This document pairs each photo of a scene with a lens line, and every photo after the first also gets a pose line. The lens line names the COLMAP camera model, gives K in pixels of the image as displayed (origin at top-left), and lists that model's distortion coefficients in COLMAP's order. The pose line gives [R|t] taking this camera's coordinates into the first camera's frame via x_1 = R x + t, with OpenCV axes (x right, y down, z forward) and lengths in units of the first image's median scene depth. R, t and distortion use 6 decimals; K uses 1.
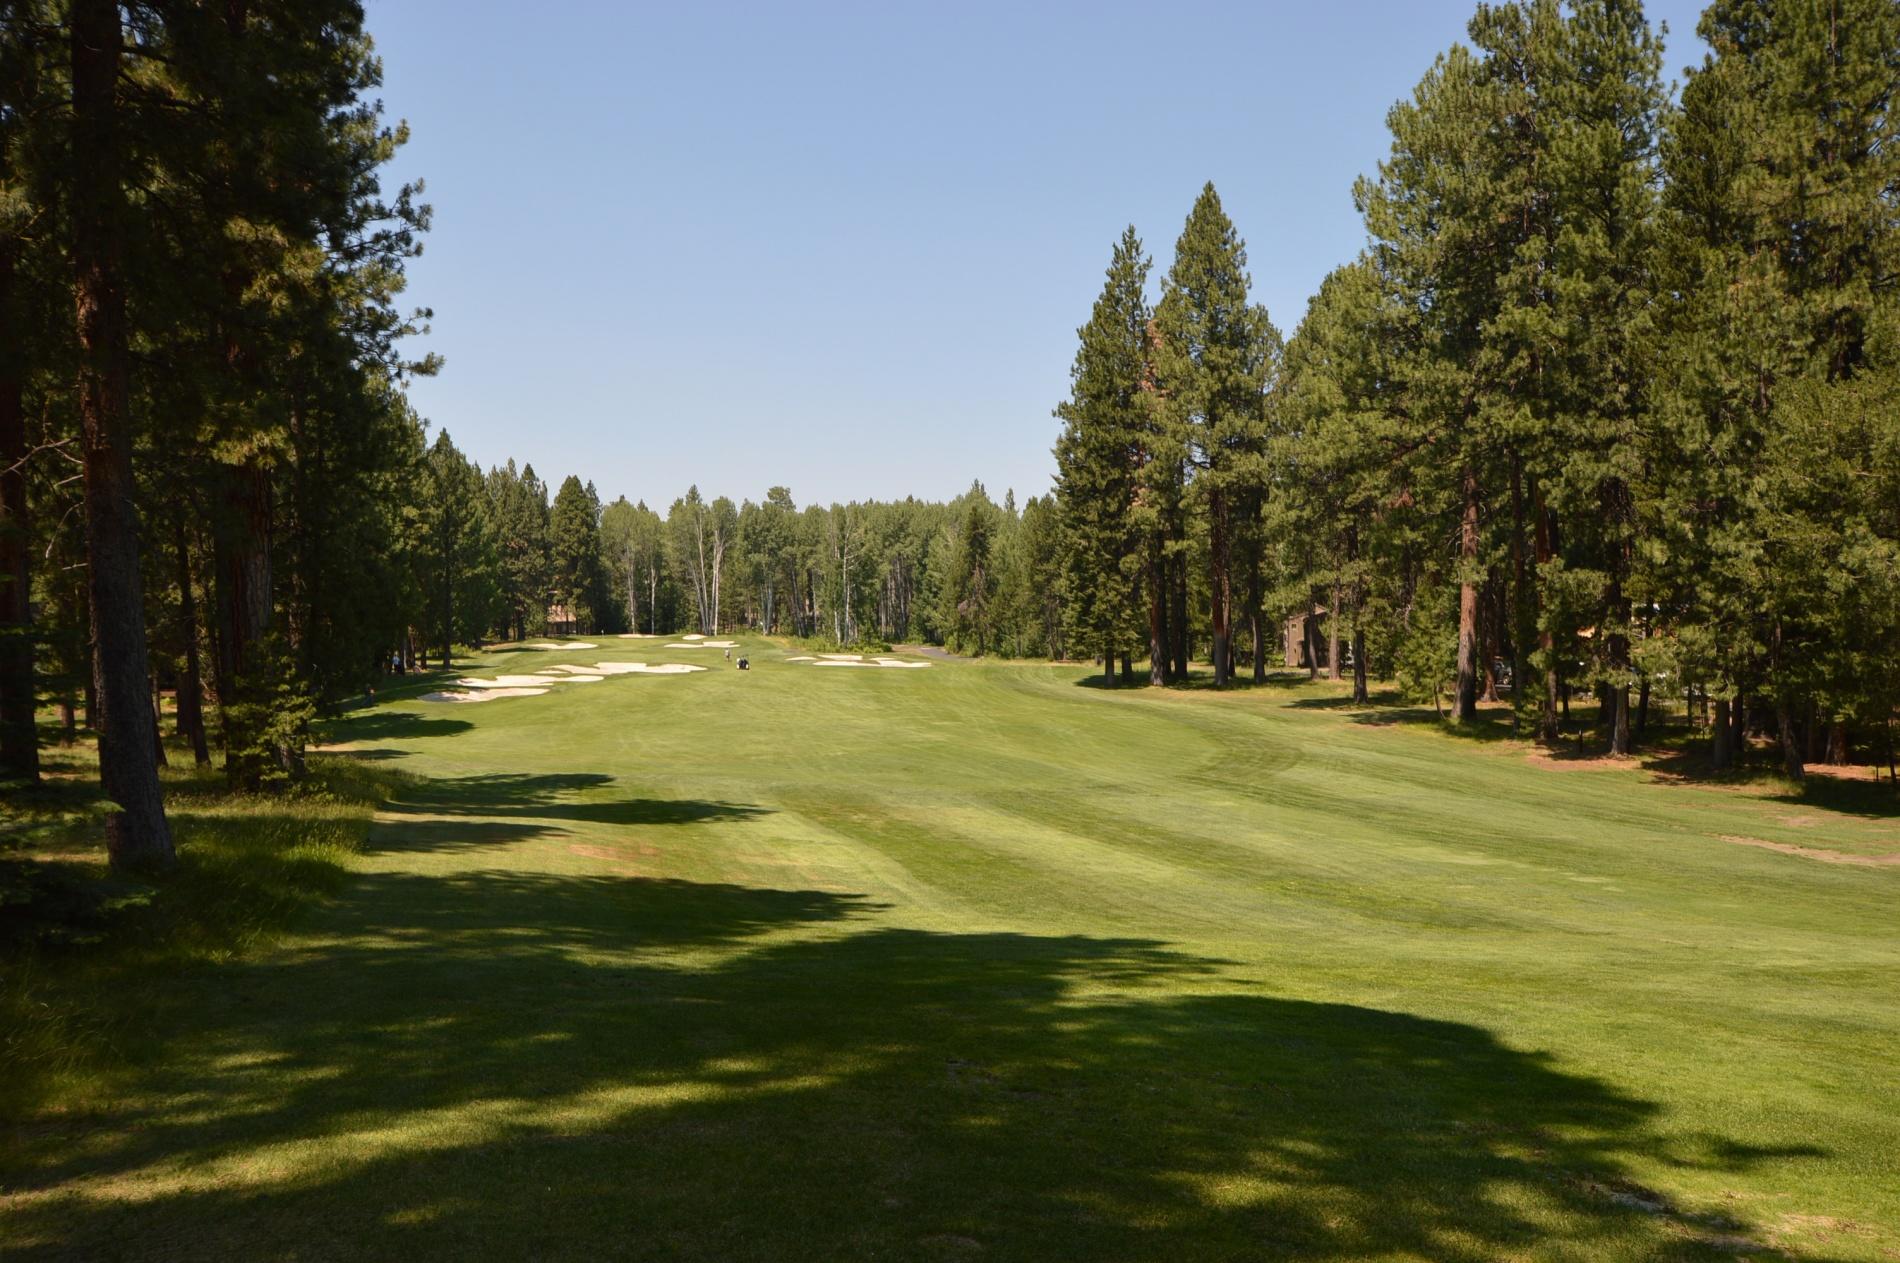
lens RADIAL K [[1488.4, 0, 950.0], [0, 1488.4, 631.5], [0, 0, 1]] dist [-0.002504, -0.000172]
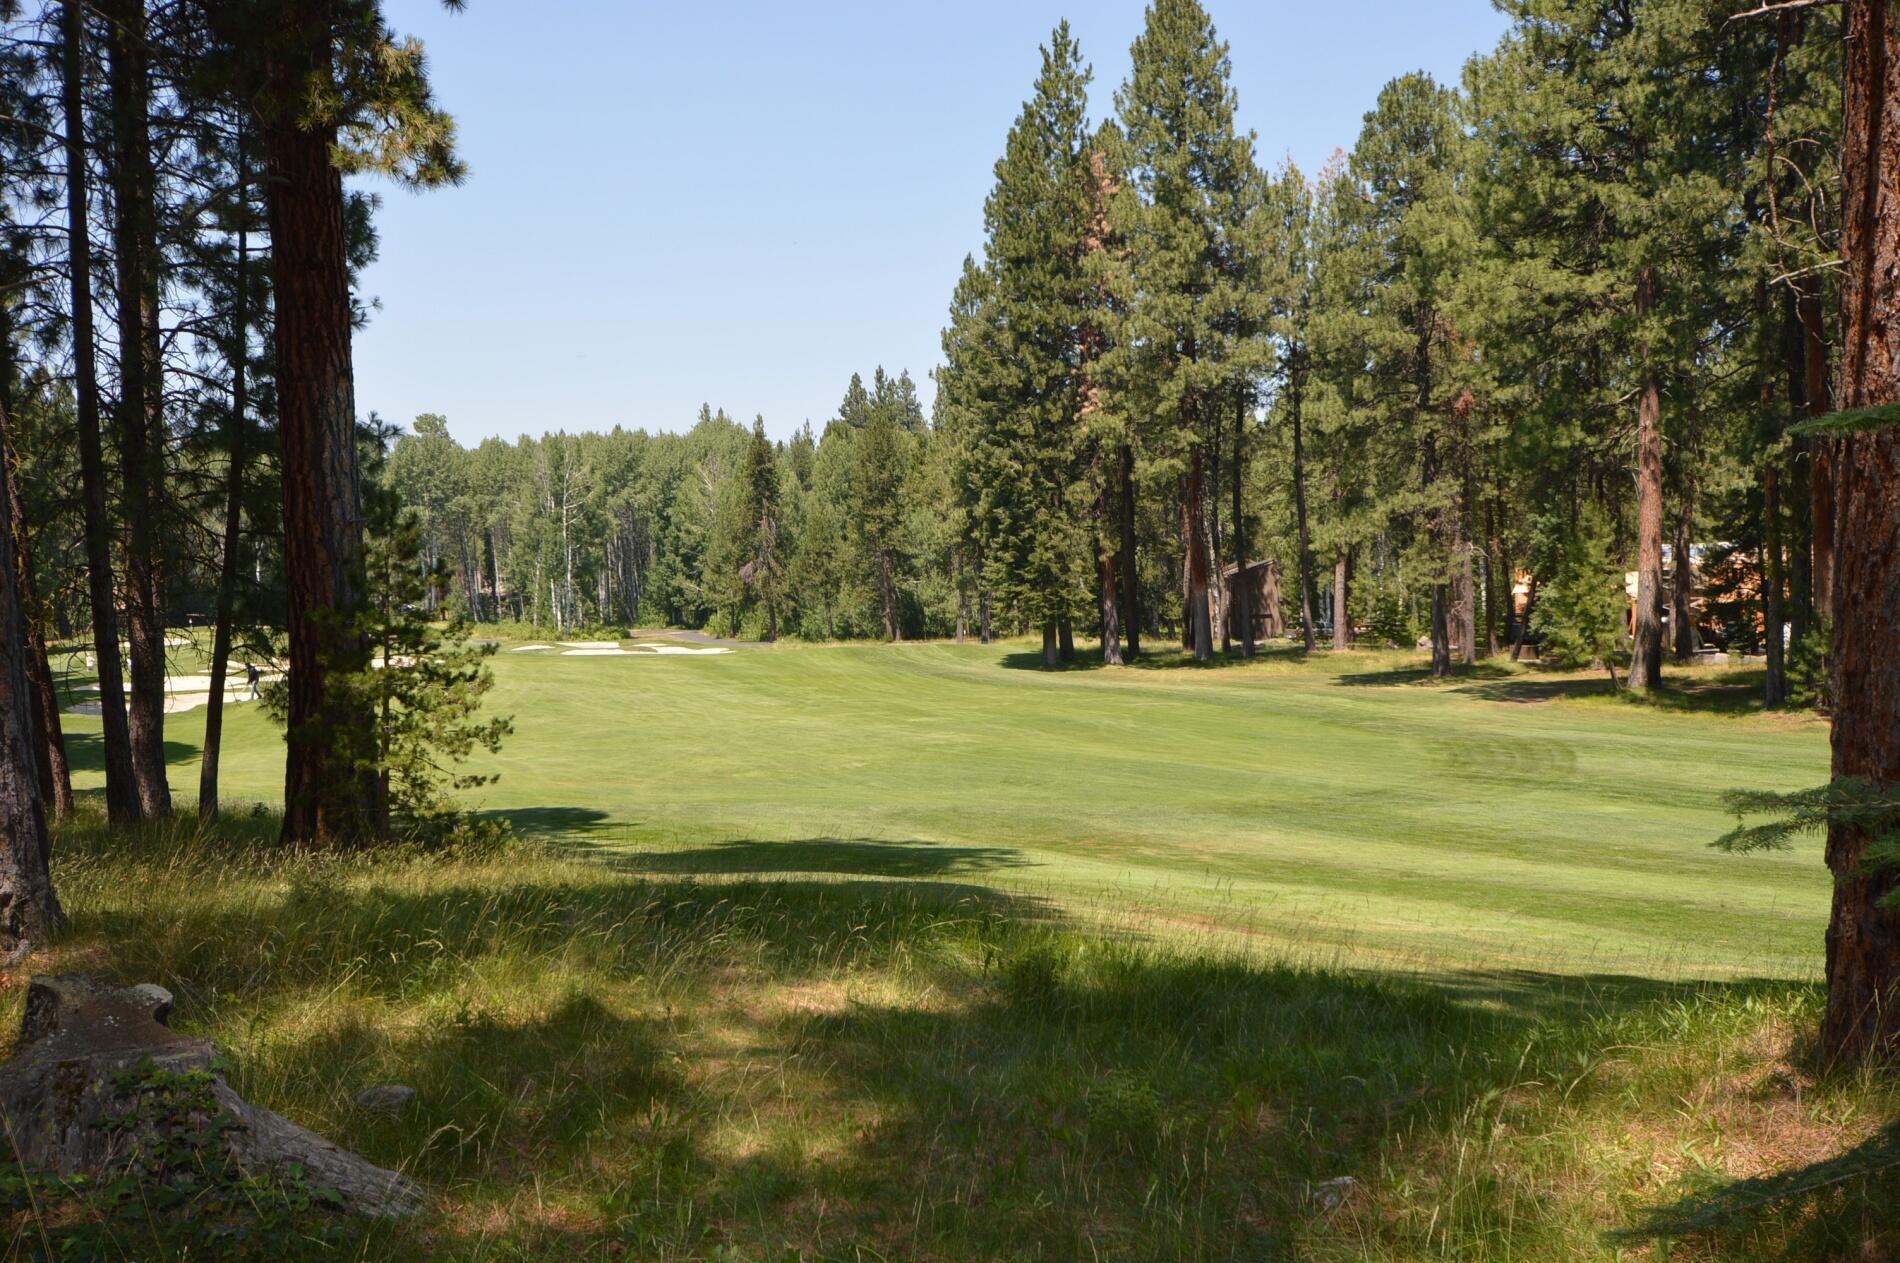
lens RADIAL K [[1950.9, 0, 950.0], [0, 1950.9, 631.5], [0, 0, 1]] dist [0.018530, 0.002589]
pose [[0.983040, -0.025749, 0.181574, -0.111886], [0.024395, 0.999655, 0.009684, 0.009627], [-0.181760, -0.005091, 0.983330, 0.089901]]
